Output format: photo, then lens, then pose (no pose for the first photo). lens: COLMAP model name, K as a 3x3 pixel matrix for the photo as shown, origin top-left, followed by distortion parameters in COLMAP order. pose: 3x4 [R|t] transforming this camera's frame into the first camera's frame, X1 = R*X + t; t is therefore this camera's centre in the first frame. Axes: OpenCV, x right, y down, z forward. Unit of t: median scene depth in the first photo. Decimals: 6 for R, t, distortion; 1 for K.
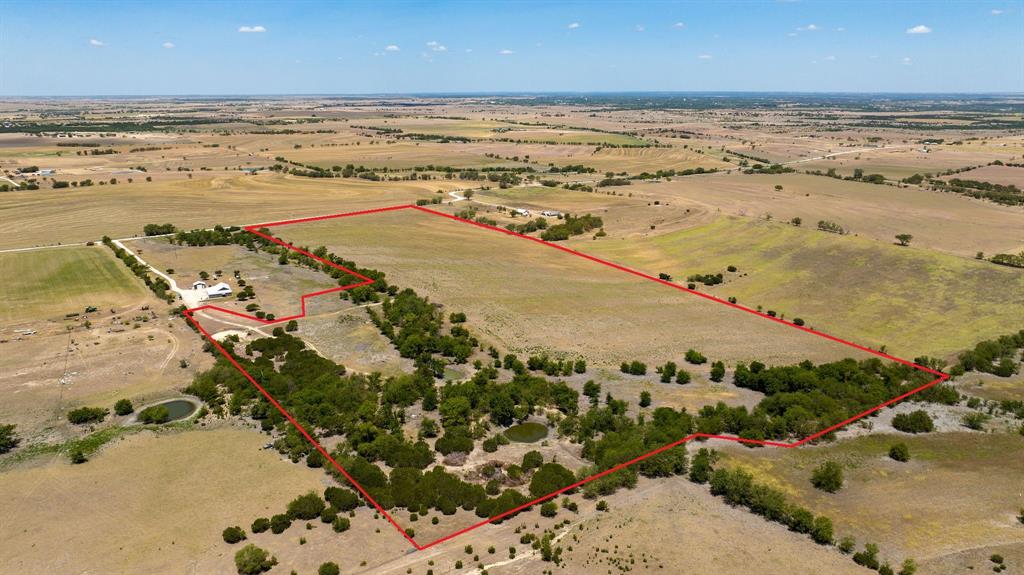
lens RADIAL K [[725.8, 0, 519.7], [0, 725.8, 284.6], [0, 0, 1]] dist [-0.039922, 0.046735]
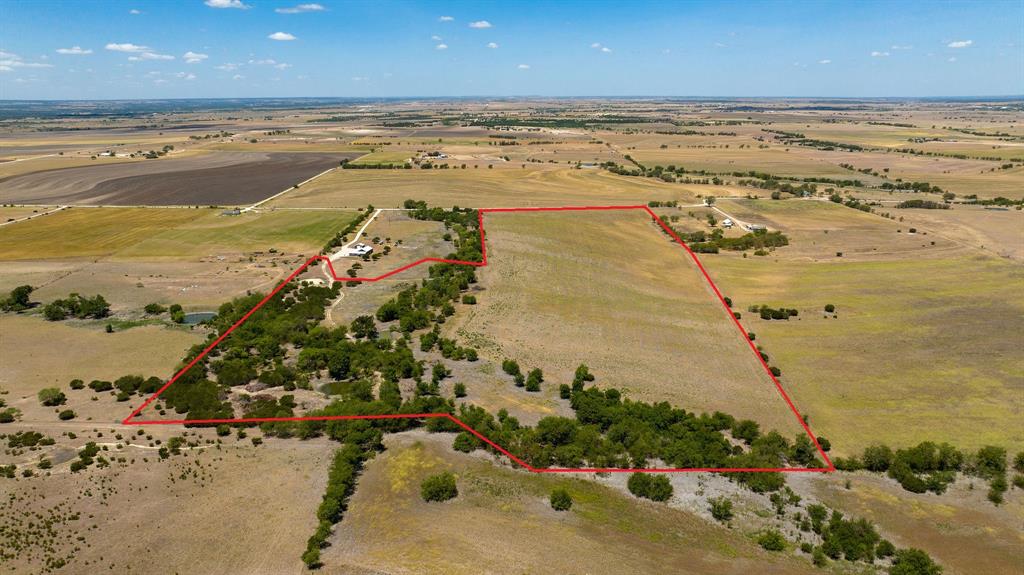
lens RADIAL K [[725.8, 0, 519.7], [0, 725.8, 284.6], [0, 0, 1]] dist [-0.039922, 0.046735]
pose [[0.799577, 0.152685, -0.580830, 0.314500], [-0.154234, 0.986910, 0.047113, -0.021007], [0.580421, 0.051913, 0.812660, 0.073985]]
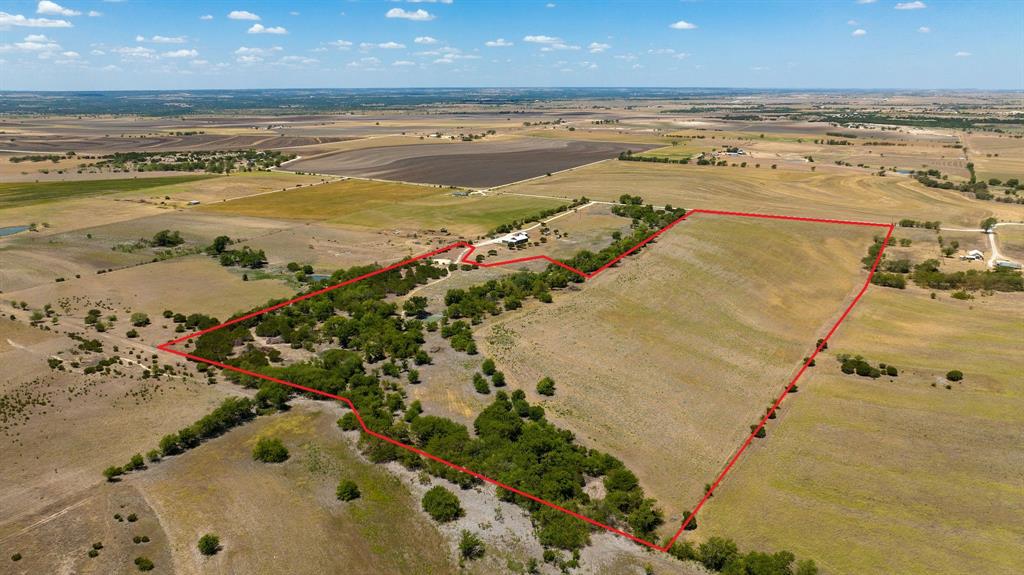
lens RADIAL K [[750.3, 0, 512.0], [0, 750.3, 287.5], [0, 0, 1]] dist [-0.023446, -0.003707]
pose [[0.396973, 0.243095, -0.885052, 0.446318], [-0.240120, 0.958210, 0.155488, -0.066098], [0.885864, 0.150794, 0.438755, 0.238611]]
